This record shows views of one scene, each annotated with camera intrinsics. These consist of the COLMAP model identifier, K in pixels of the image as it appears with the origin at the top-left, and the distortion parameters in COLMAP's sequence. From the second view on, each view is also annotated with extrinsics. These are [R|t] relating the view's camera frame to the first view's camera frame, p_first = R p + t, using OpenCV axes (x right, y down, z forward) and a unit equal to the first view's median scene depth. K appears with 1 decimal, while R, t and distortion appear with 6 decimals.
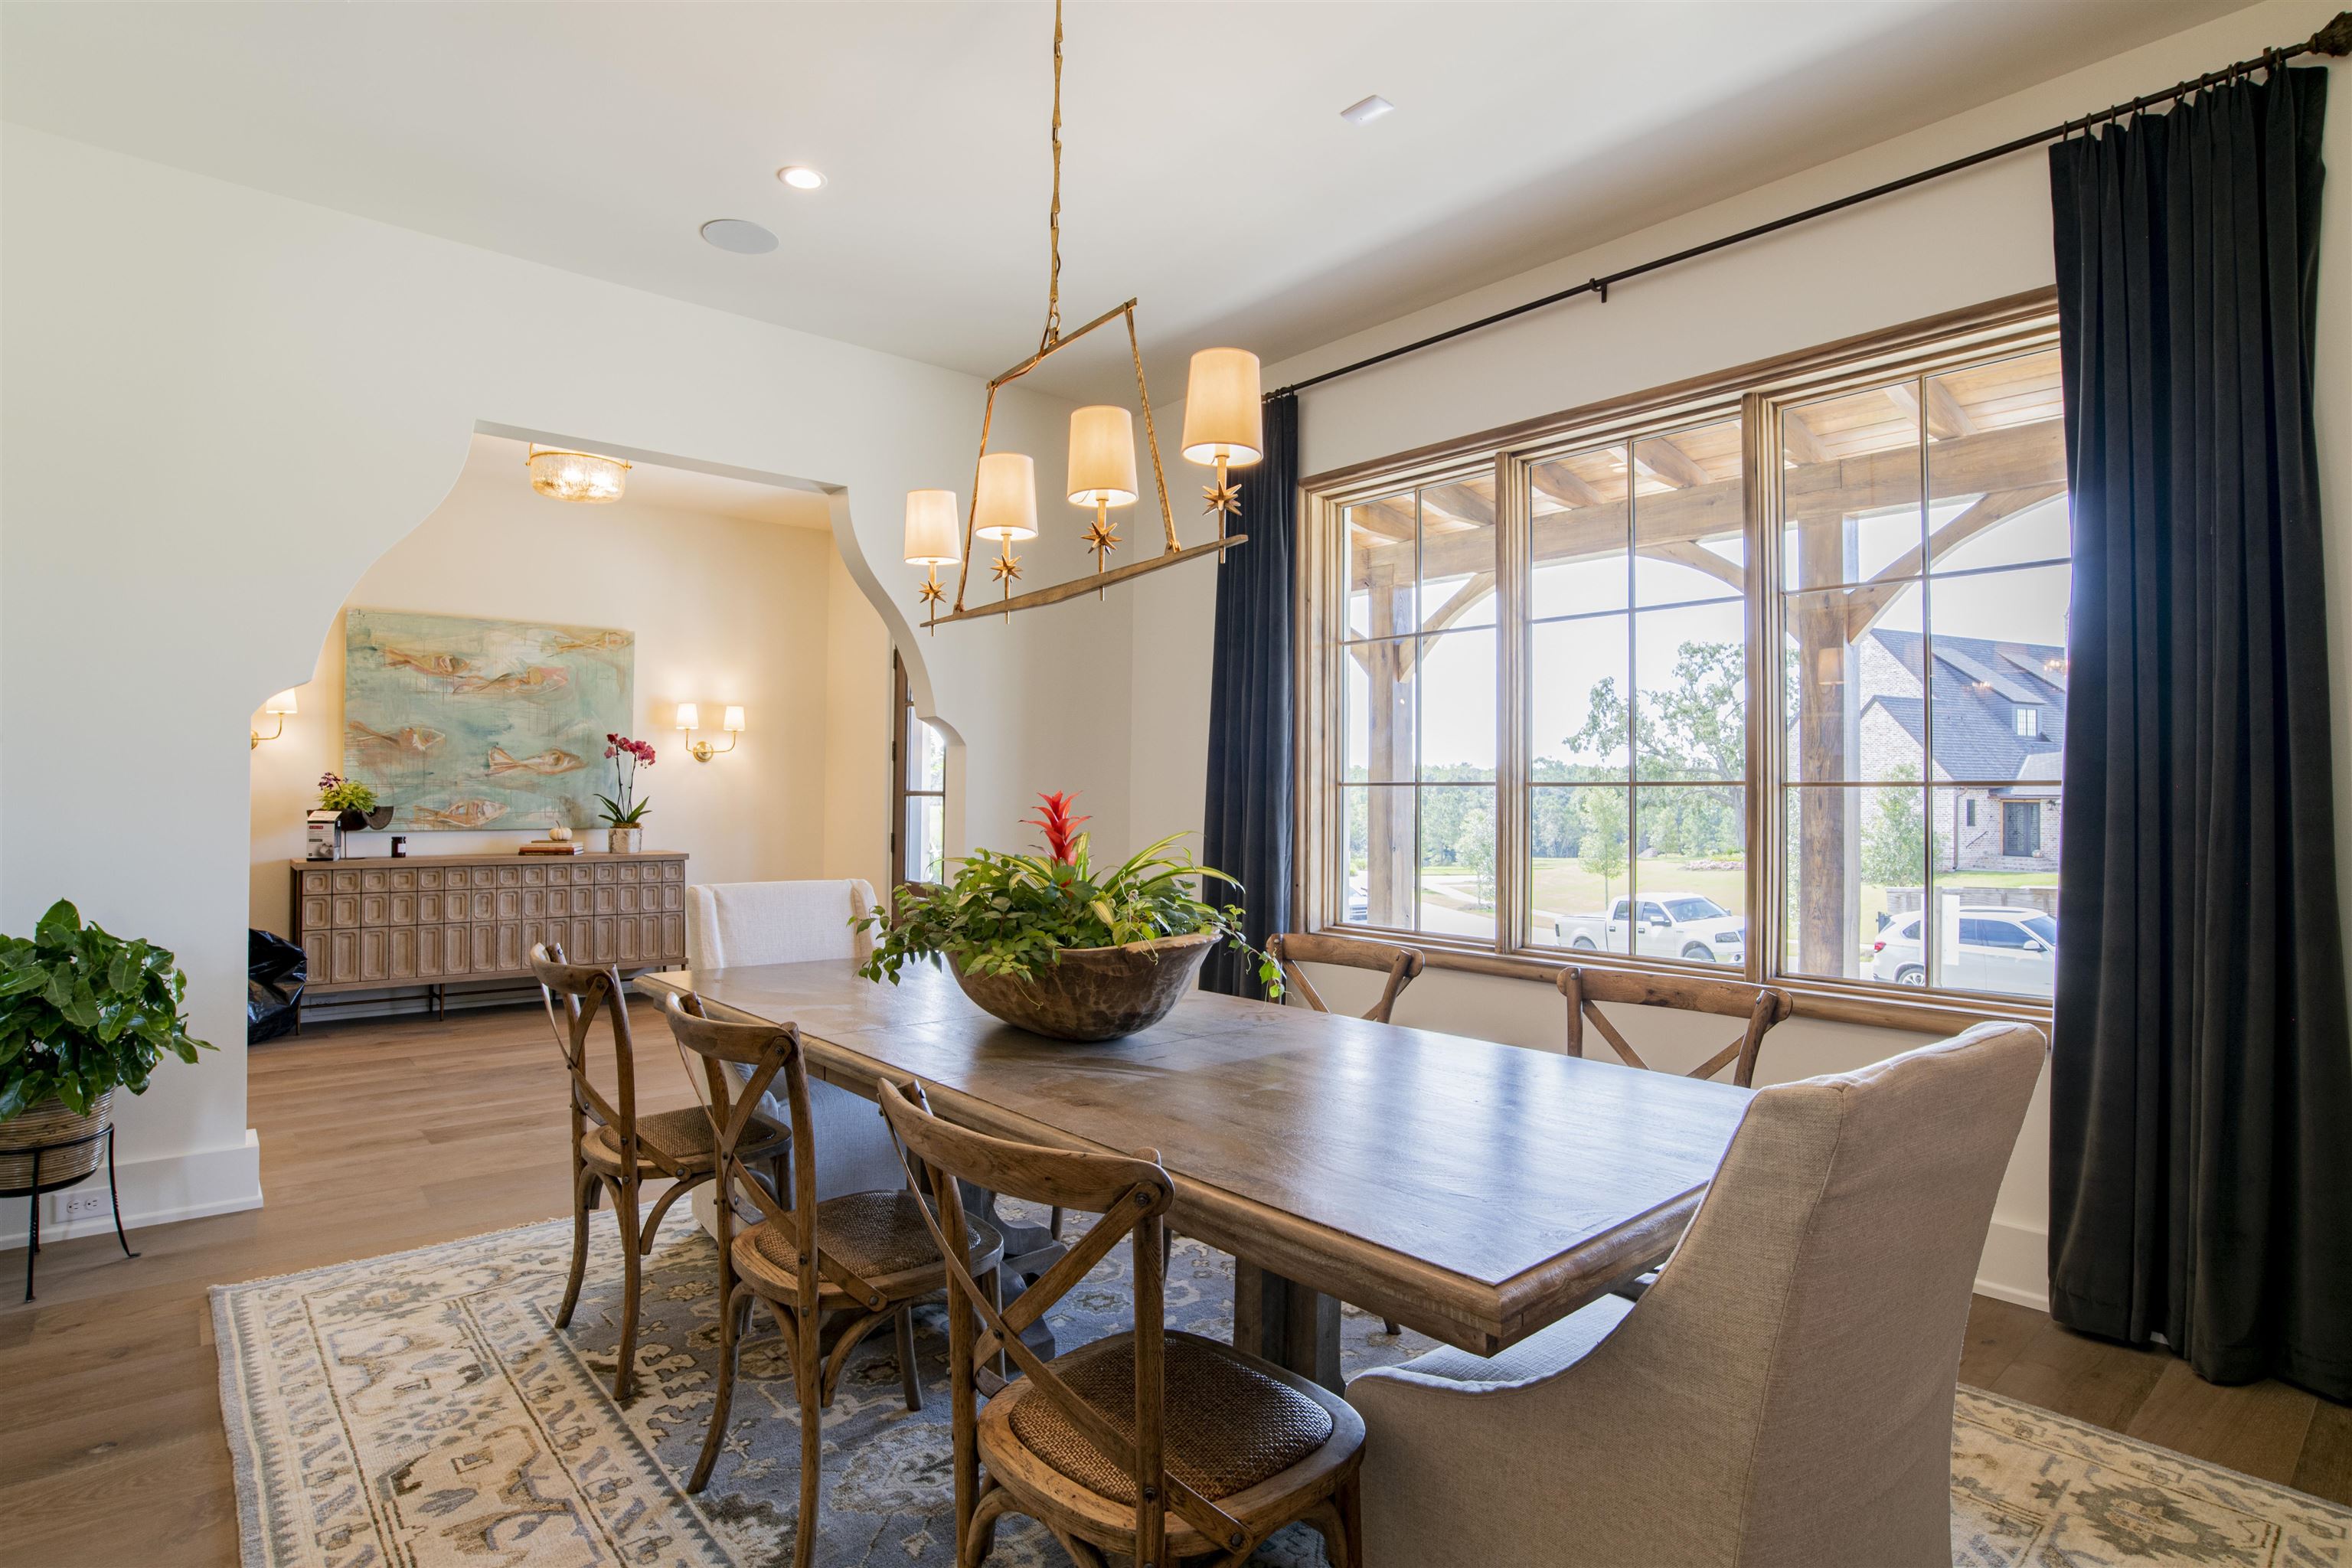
lens RADIAL K [[1196.4, 0, 1195.2], [0, 1196.4, 785.6], [0, 0, 1]] dist [-0.041764, 0.005388]
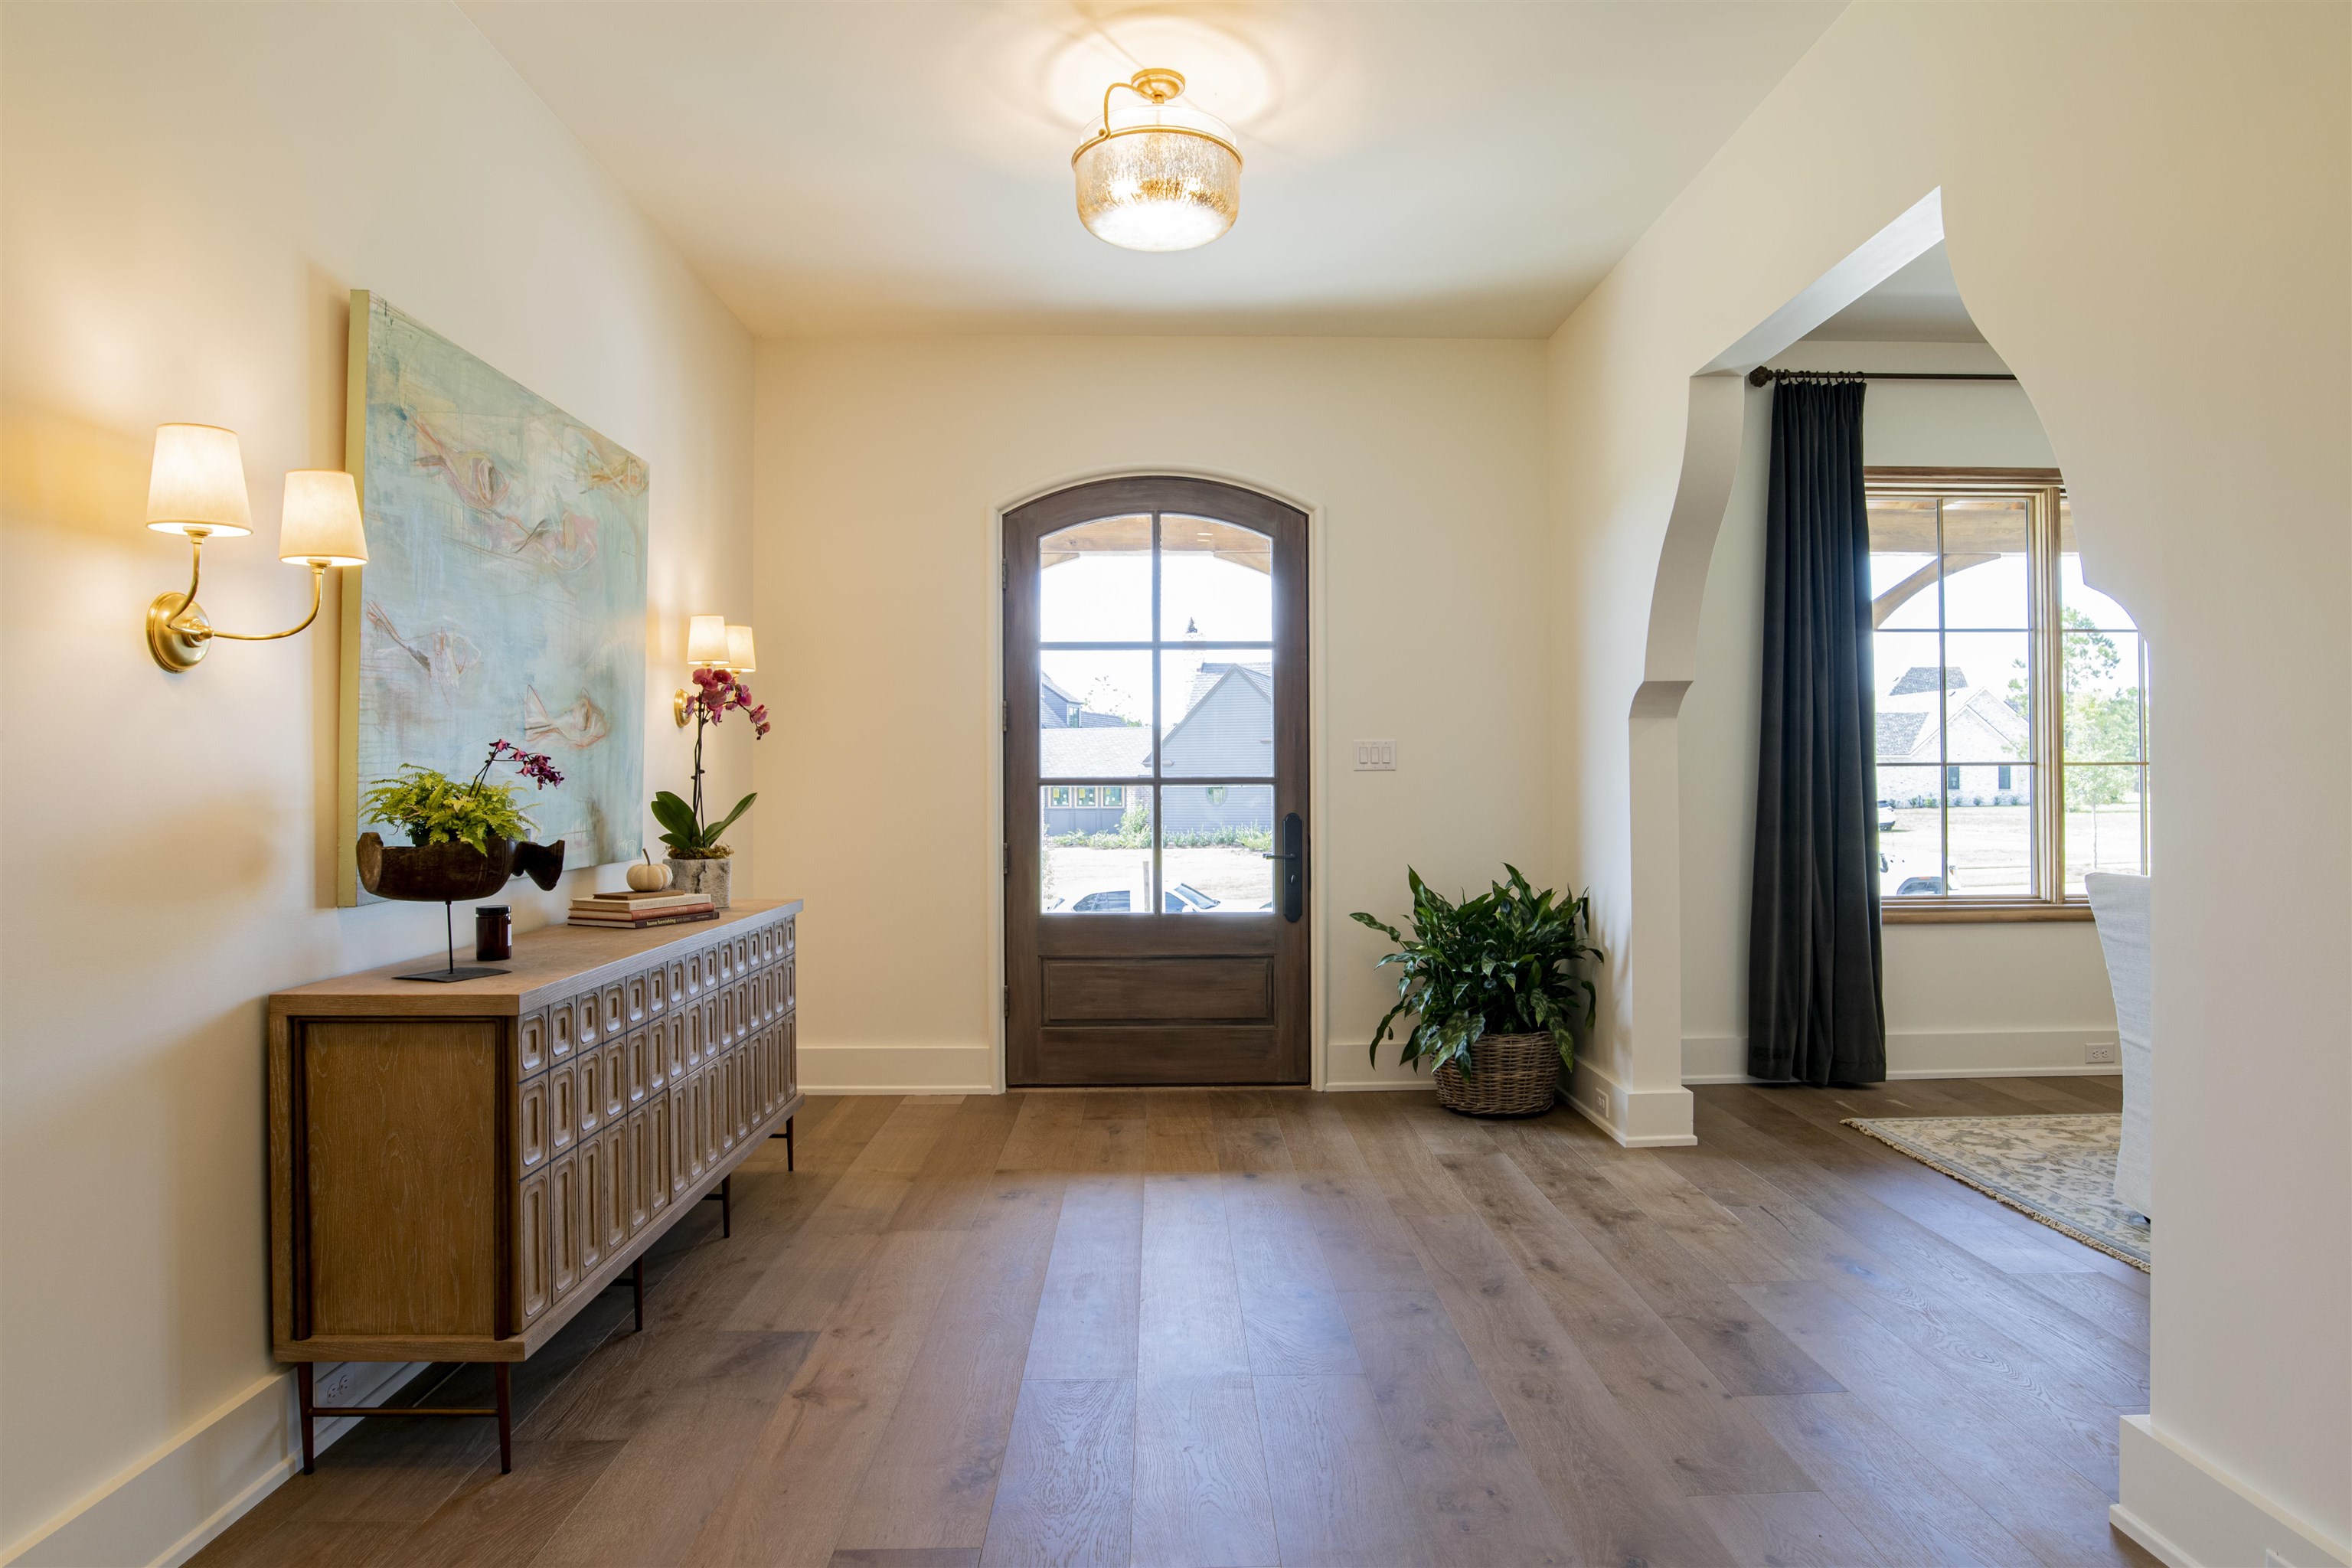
lens RADIAL K [[1351.4, 0, 1187.0], [0, 1351.4, 777.4], [0, 0, 1]] dist [-0.028763, -0.001521]
pose [[0.637724, -0.008308, 0.770220, -1.003524], [0.006447, 0.999964, 0.005448, -0.000679], [-0.770238, 0.001491, 0.637755, 0.615567]]
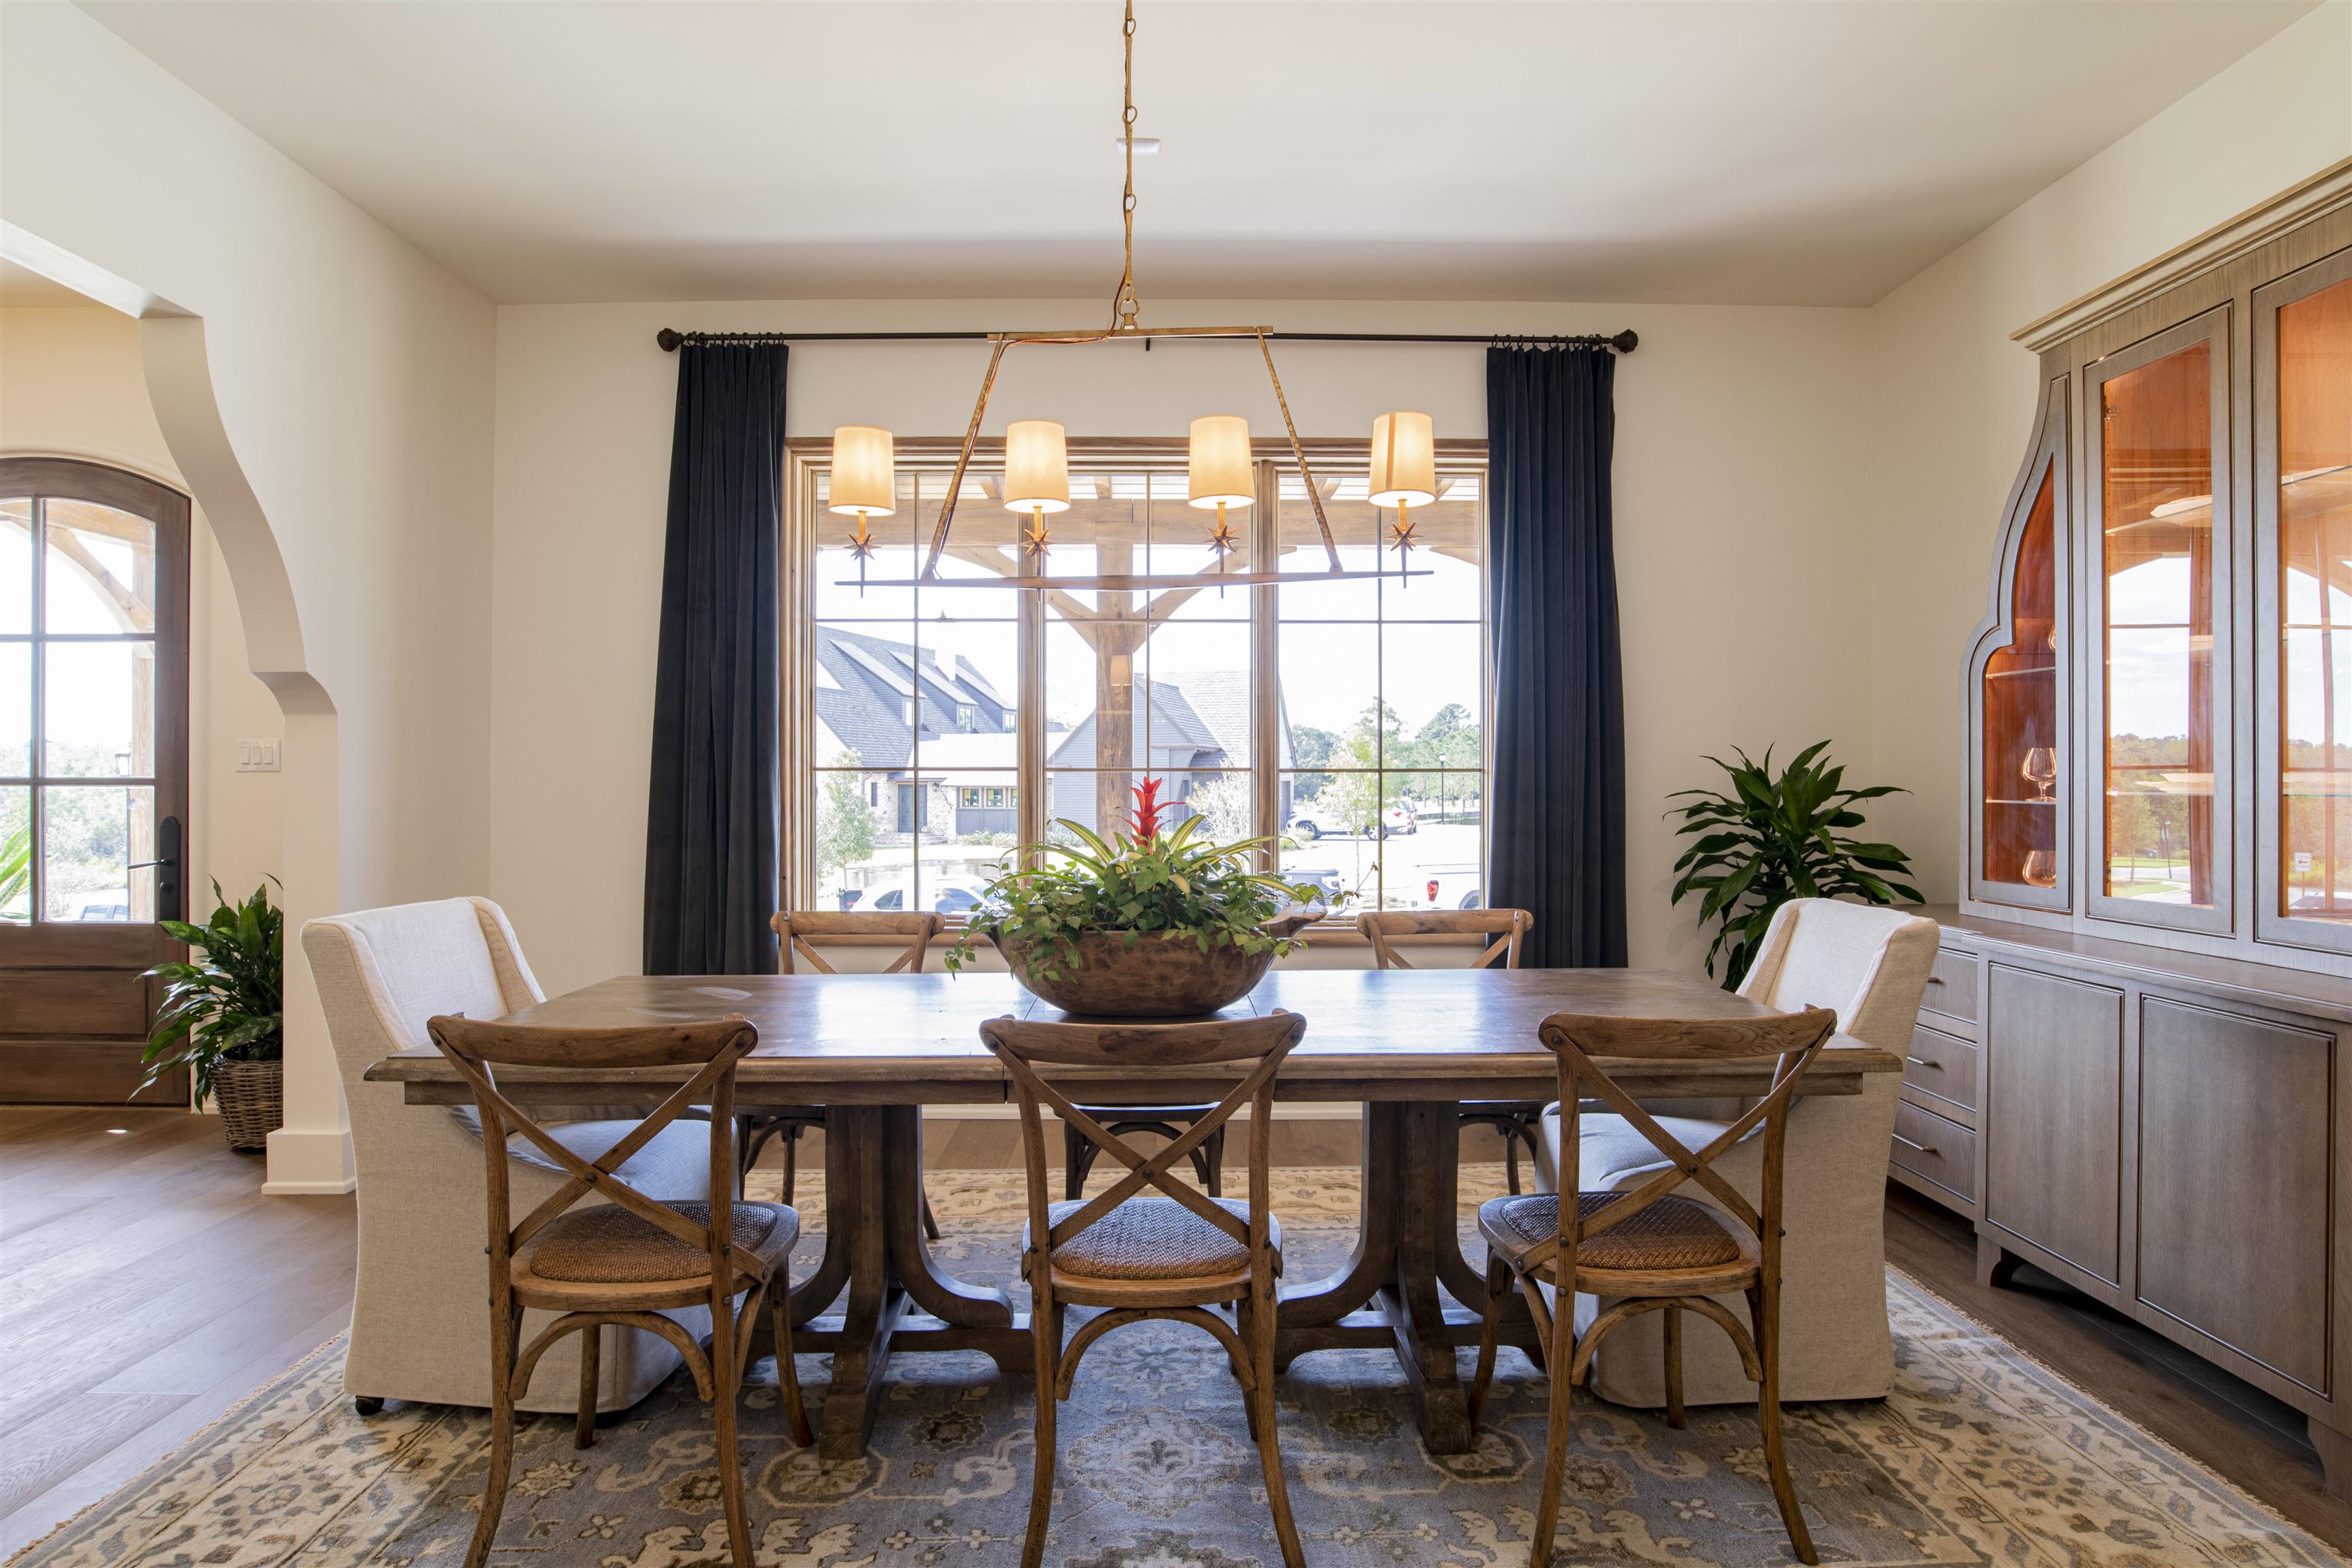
lens RADIAL K [[1254.2, 0, 1189.3], [0, 1254.2, 790.0], [0, 0, 1]] dist [-0.048382, 0.014579]
pose [[0.652389, -0.012279, 0.757785, -0.378939], [-0.000020, 0.999868, 0.016219, -0.000642], [-0.757884, -0.010596, 0.652303, 0.118193]]
